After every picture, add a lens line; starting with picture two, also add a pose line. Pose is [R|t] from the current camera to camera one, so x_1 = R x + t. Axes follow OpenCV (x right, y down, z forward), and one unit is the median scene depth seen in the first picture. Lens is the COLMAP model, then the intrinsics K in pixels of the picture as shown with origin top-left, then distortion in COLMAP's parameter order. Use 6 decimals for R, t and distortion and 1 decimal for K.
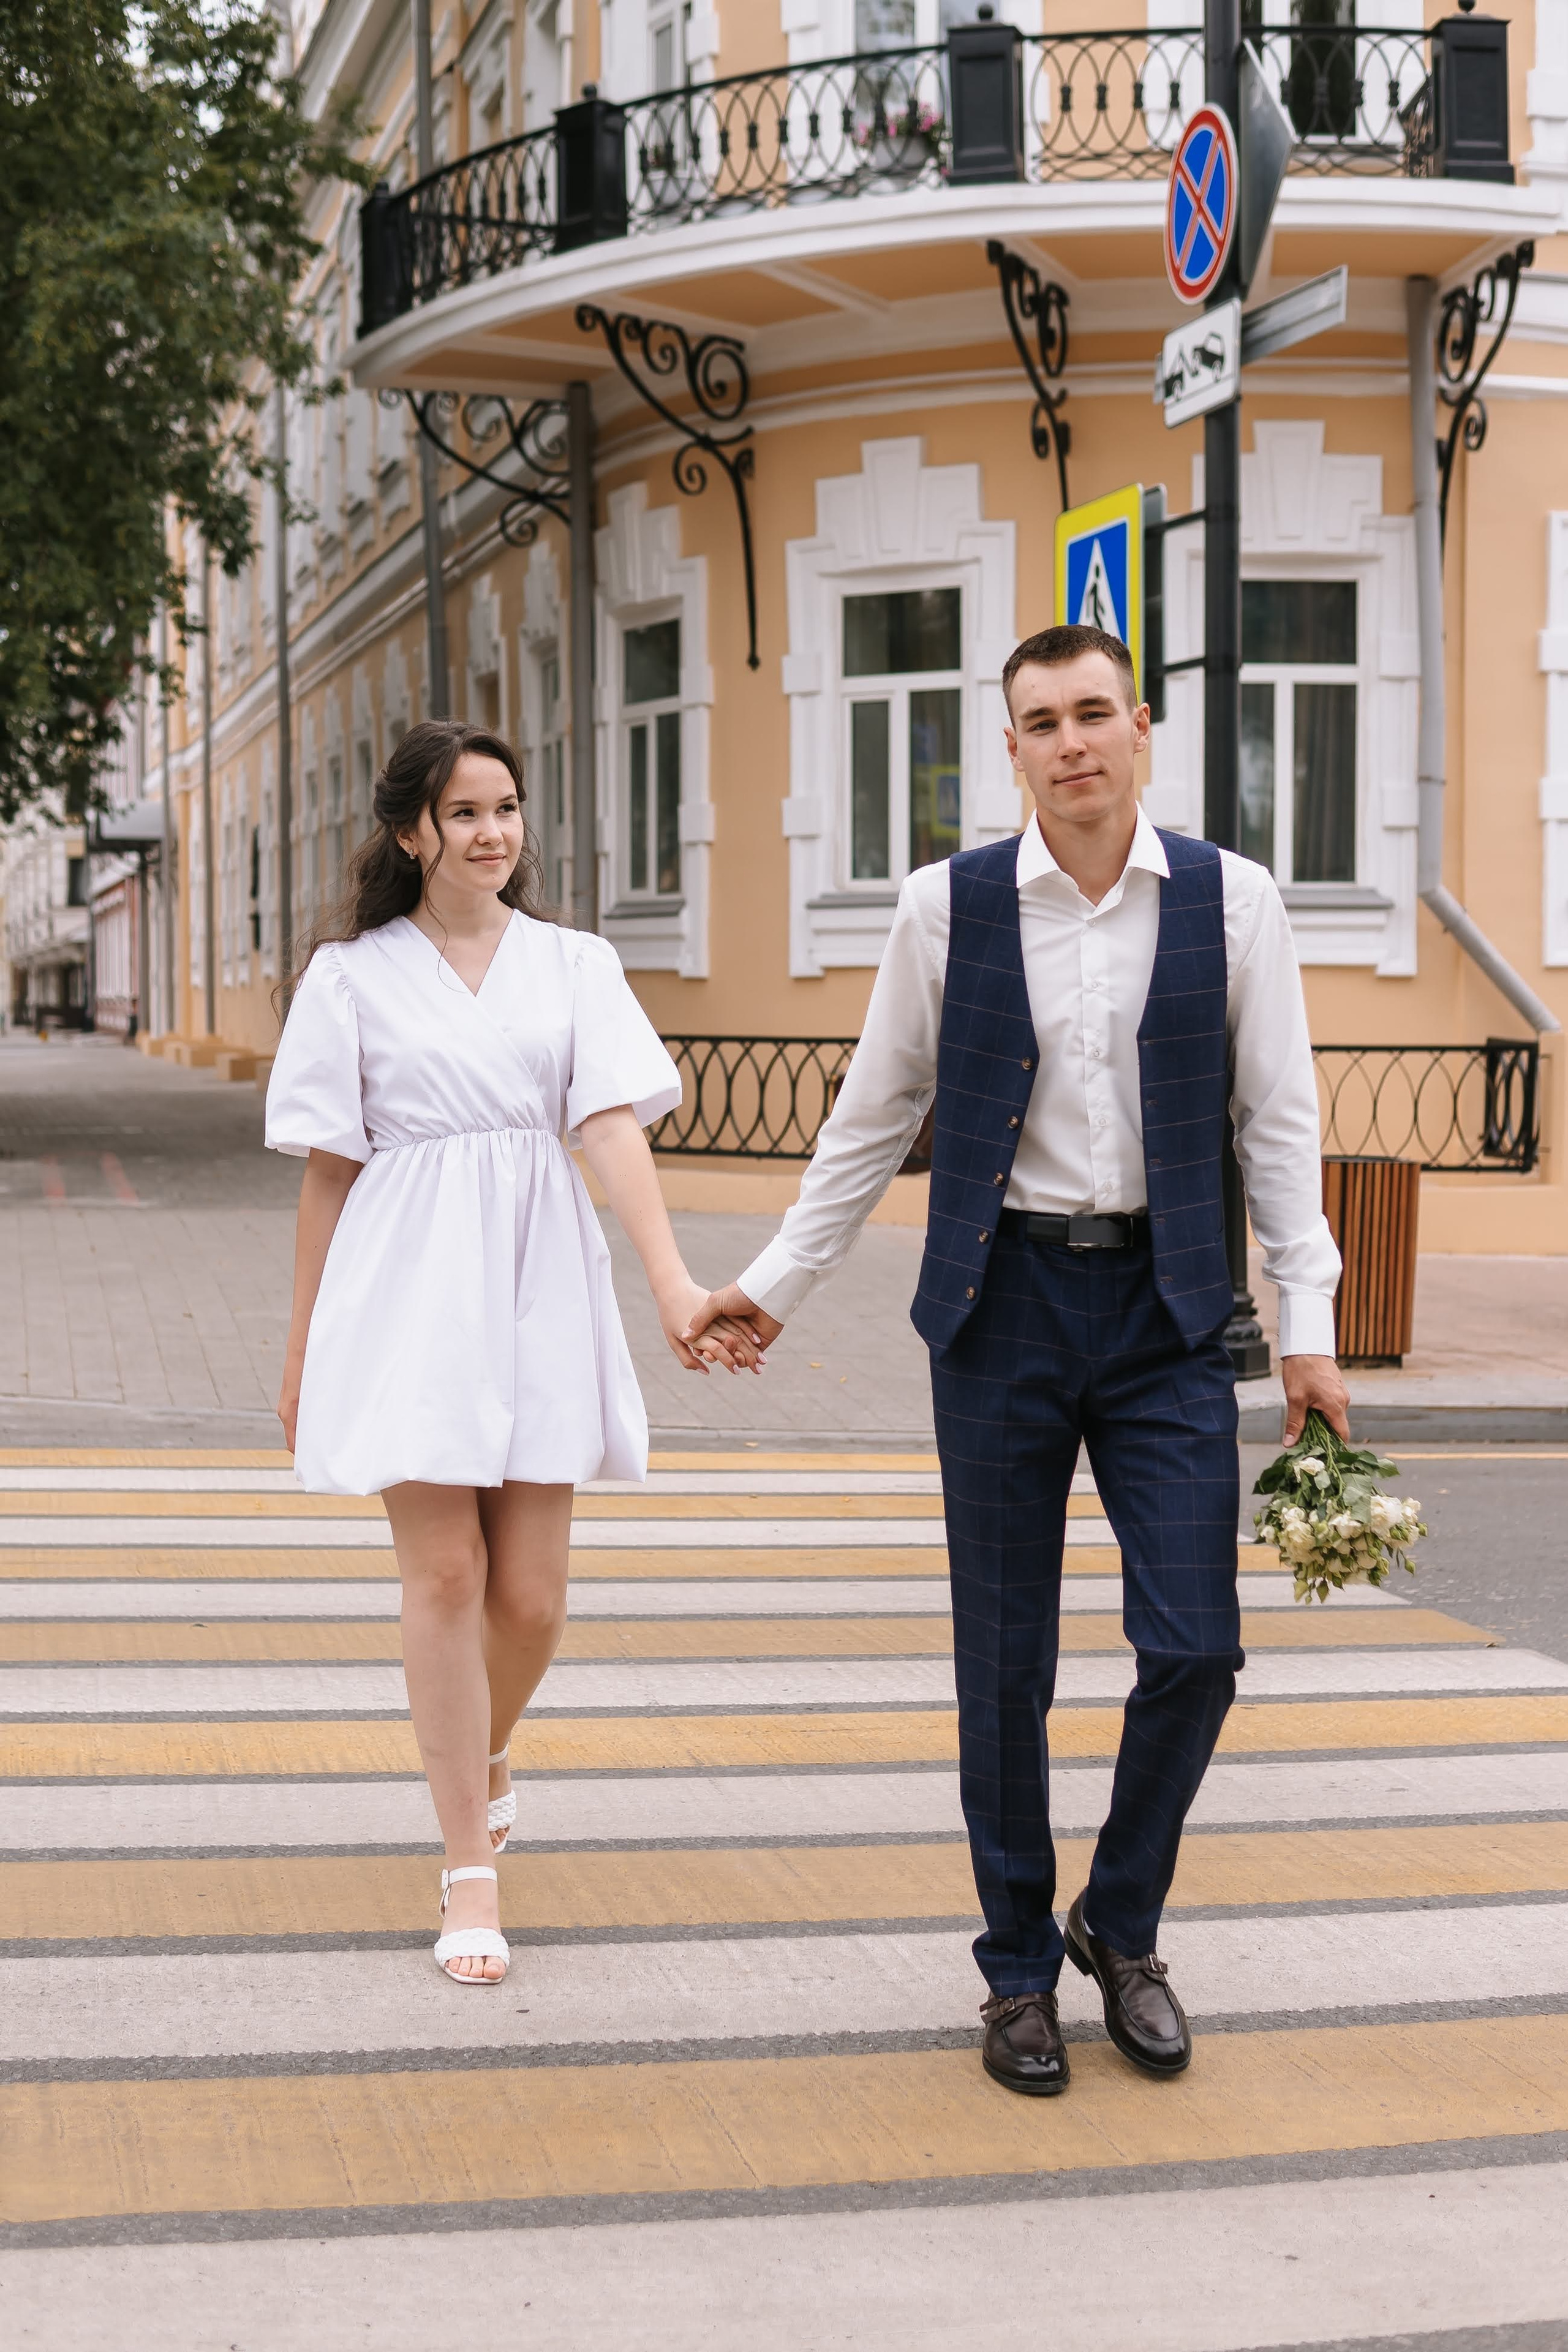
lens RADIAL K [[3107.2, 0, 784.0], [0, 3107.2, 1178.7], [0, 0, 1]] dist [-0.095649, -0.067919]
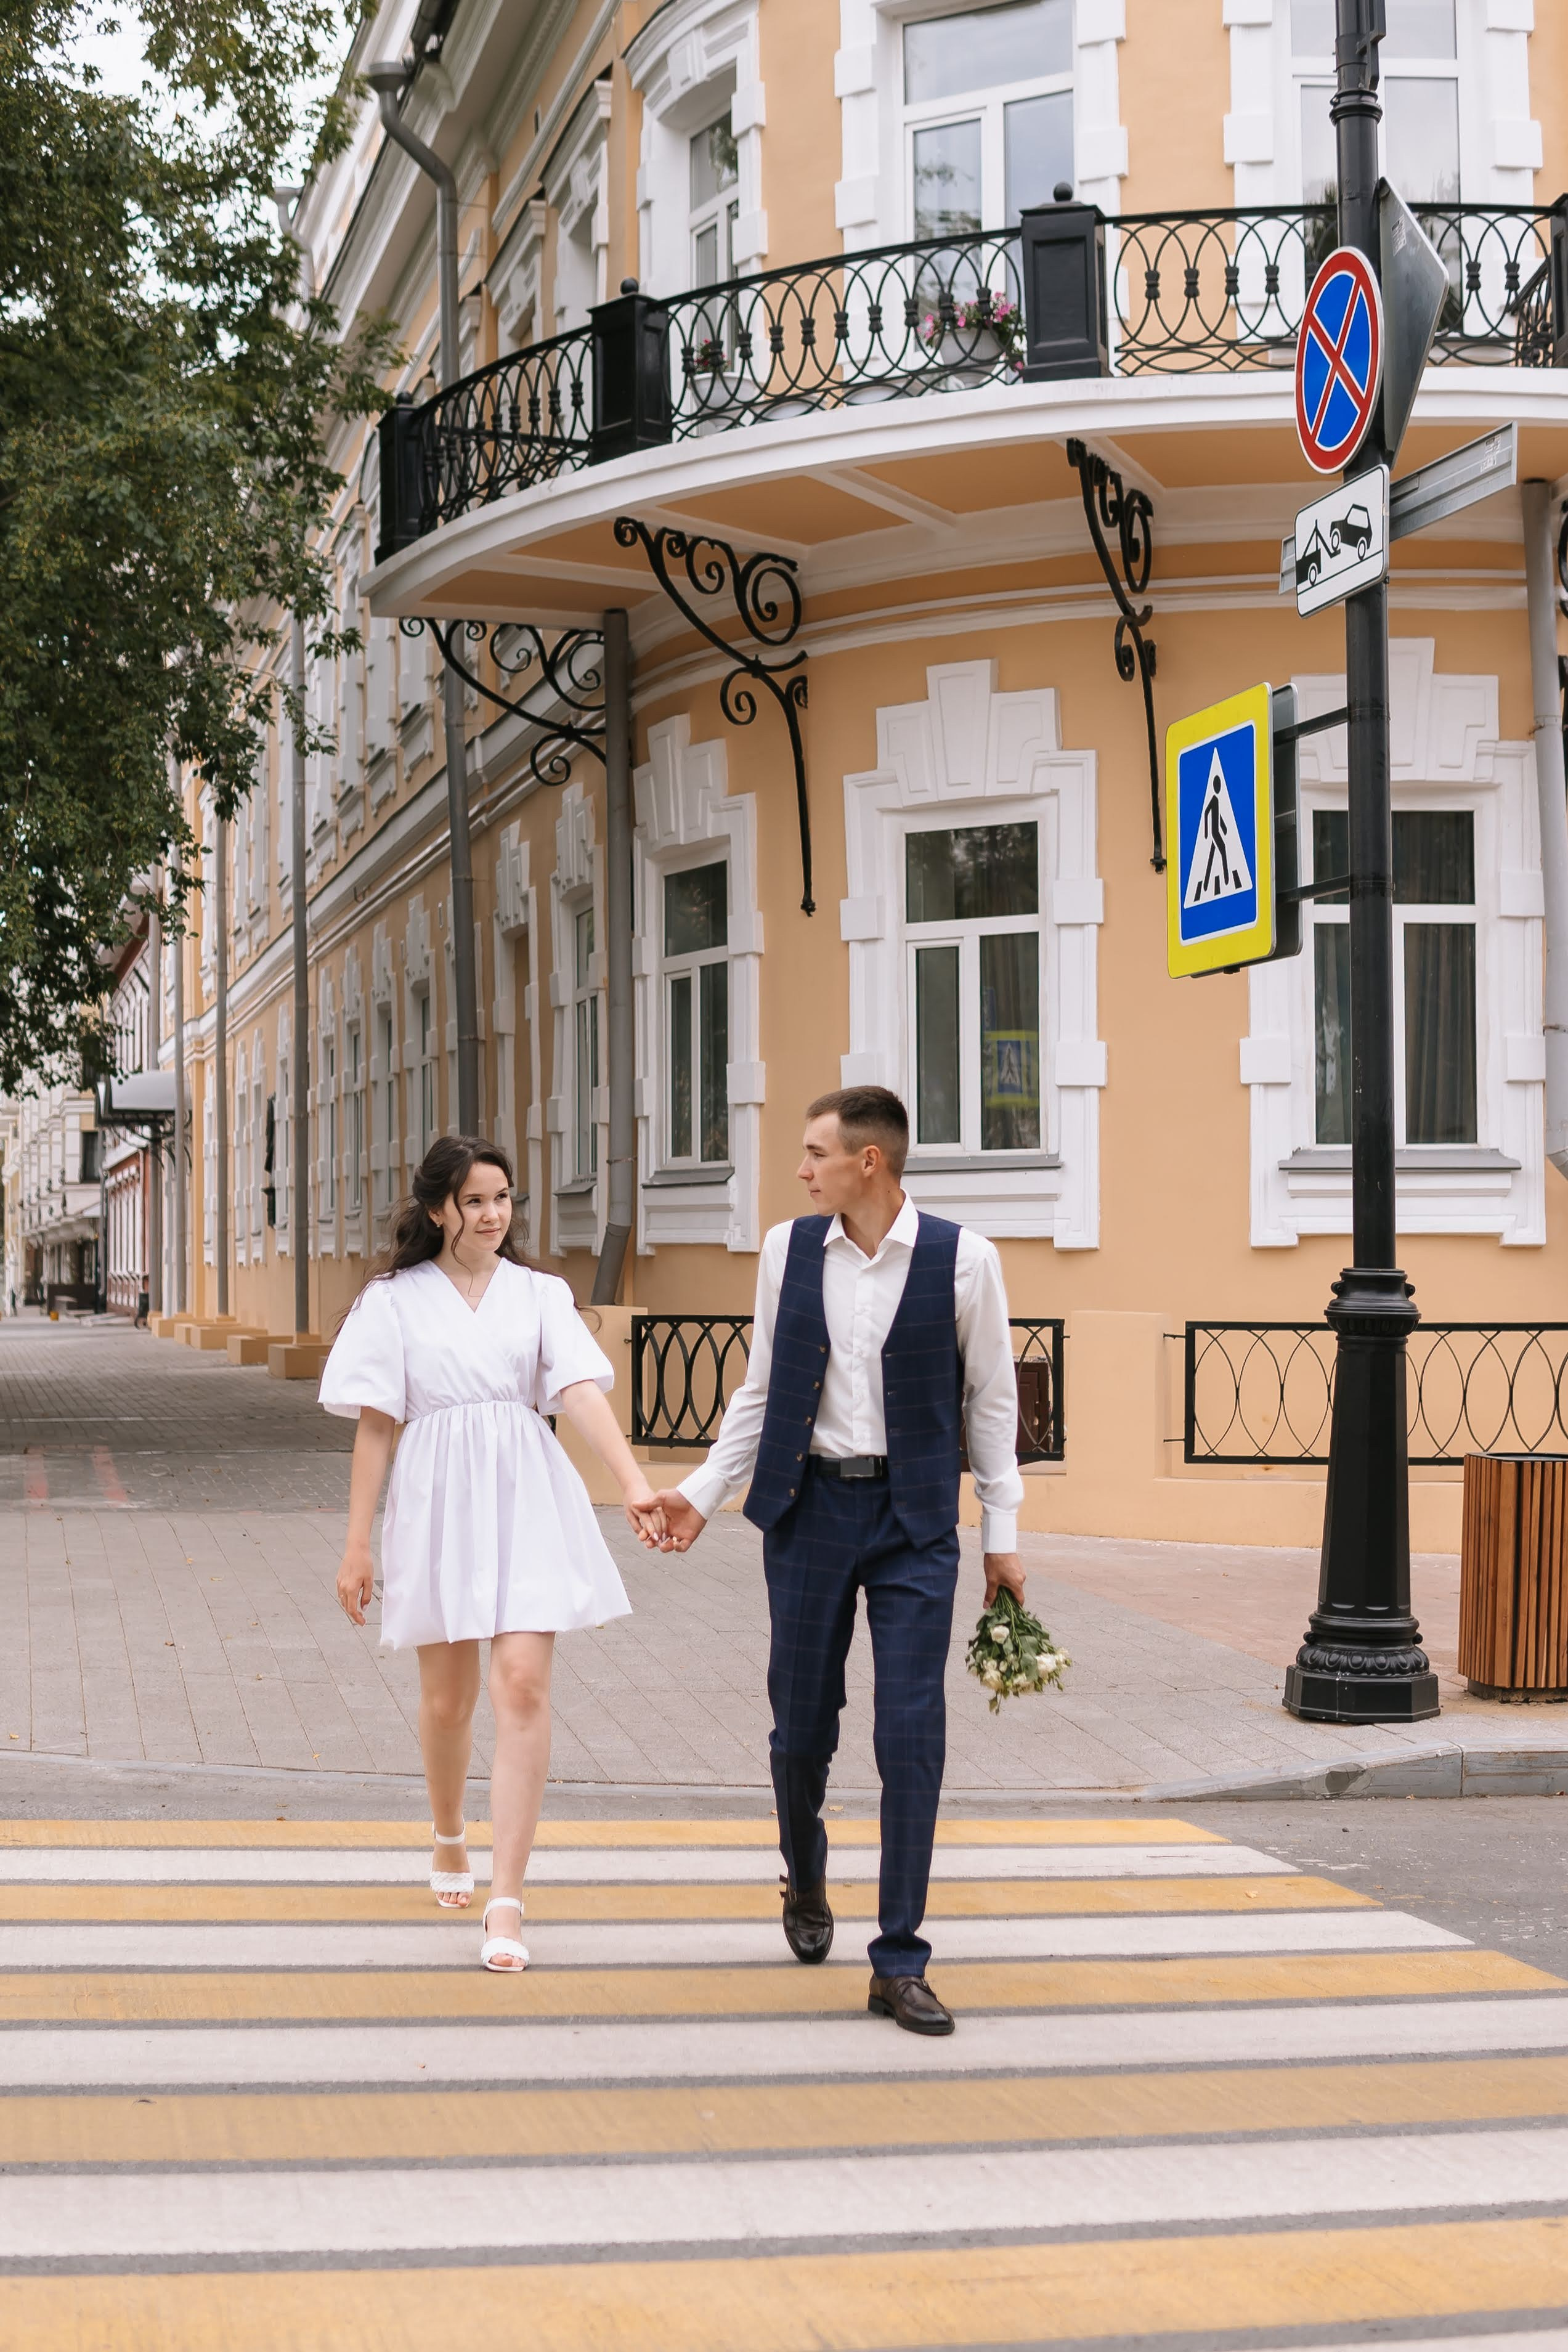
lens RADIAL K [[3064.6, 0, 784.3], [0, 3064.6, 1189.3], [0, 0, 1]] dist [-0.081570, -0.025975]
pose [[0.999973, -0.004475, -0.005747, -0.012764], [0.003965, 0.996300, -0.085857, -0.006591], [0.006110, 0.085832, 0.996291, 0.113662]]
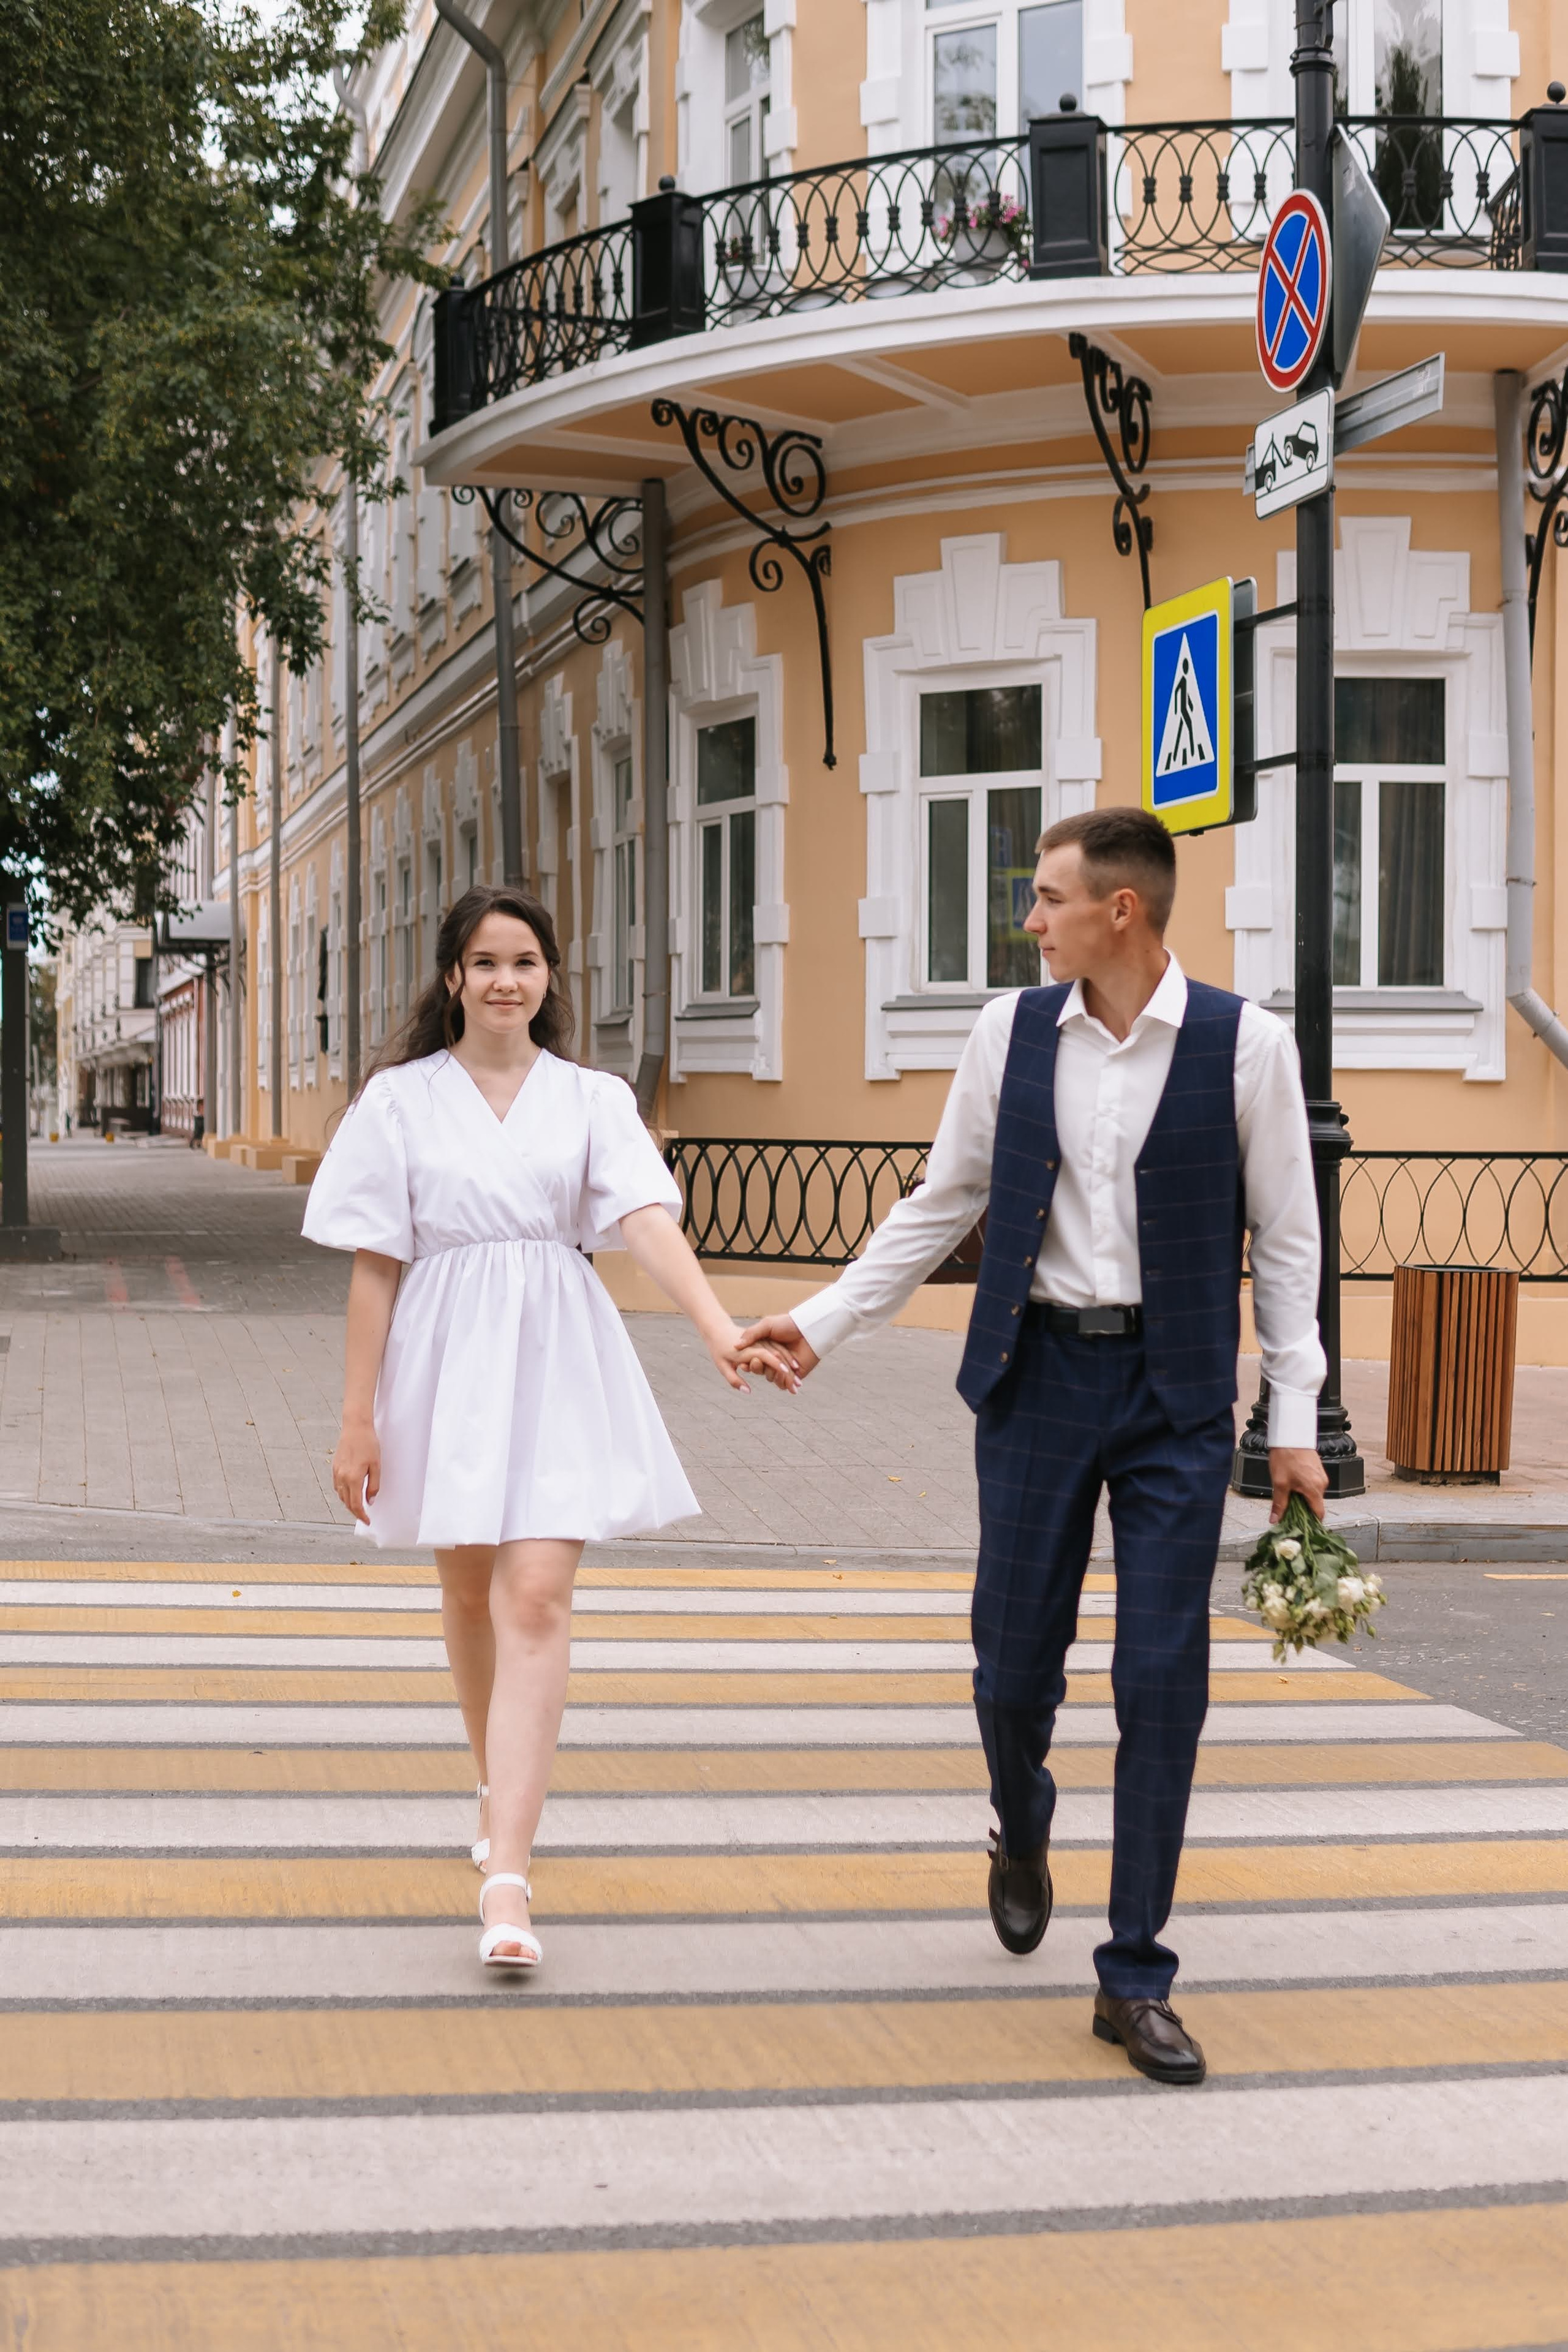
lens RADIAL K [[3107.2, 0, 784.0], [0, 3107.2, 1178.7], [0, 0, 1]] dist [-0.095649, -0.067919]
pose [[0.999775, 0.004180, -0.020781, -0.003519], [-0.004877, 0.999422, -0.033647, -0.000740], [0.020629, 0.033741, 0.999218, 0.019898]]
